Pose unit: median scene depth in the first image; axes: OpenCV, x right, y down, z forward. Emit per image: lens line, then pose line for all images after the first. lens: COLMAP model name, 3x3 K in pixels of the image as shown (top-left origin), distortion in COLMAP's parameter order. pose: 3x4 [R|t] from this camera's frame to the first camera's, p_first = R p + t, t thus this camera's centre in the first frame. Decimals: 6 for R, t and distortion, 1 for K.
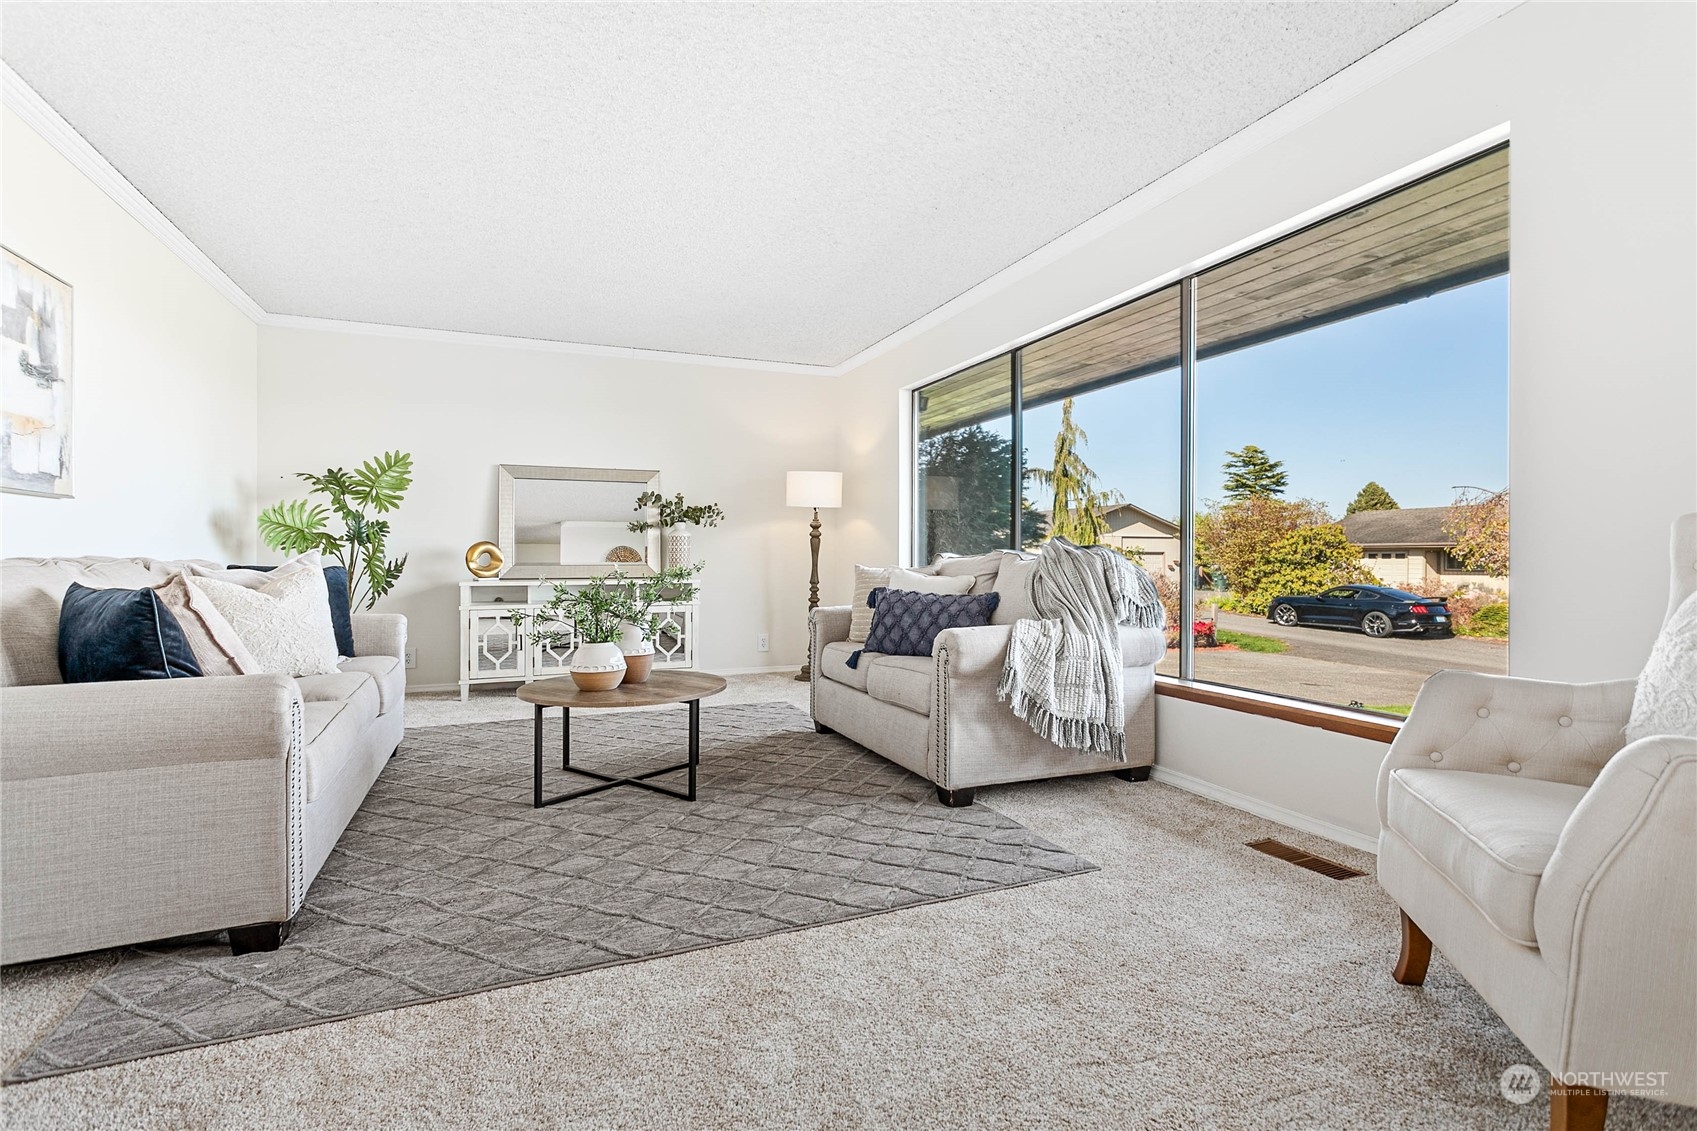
lens RADIAL K [[815.0, 0, 848.8], [0, 815.0, 568.3], [0, 0, 1]] dist [-0.004773, 0.003977]
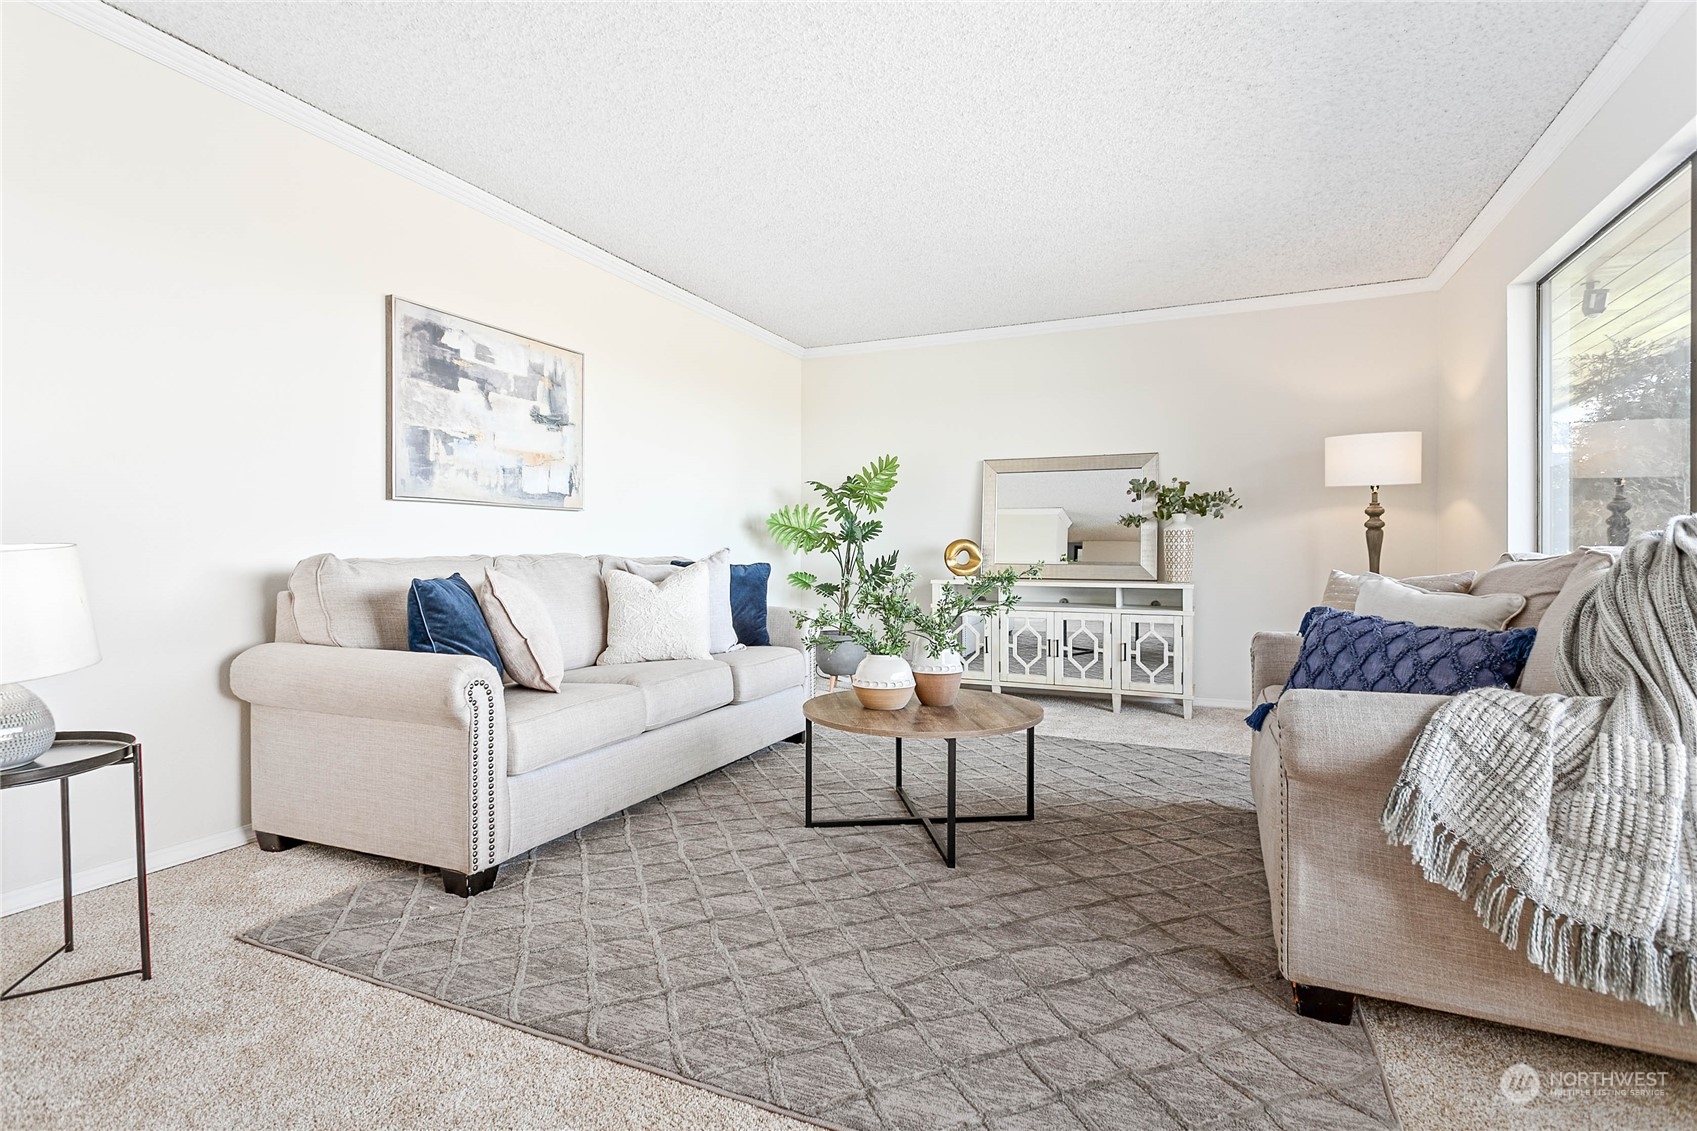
lens RADIAL K [[815.0, 0, 844.6], [0, 815.0, 548.8], [0, 0, 1]] dist [-0.004773, 0.003977]
pose [[0.677453, 0.000172, -0.735566, 0.318942], [-0.014819, 0.999800, -0.013414, -0.009862], [0.735417, 0.019988, 0.677320, 0.386369]]
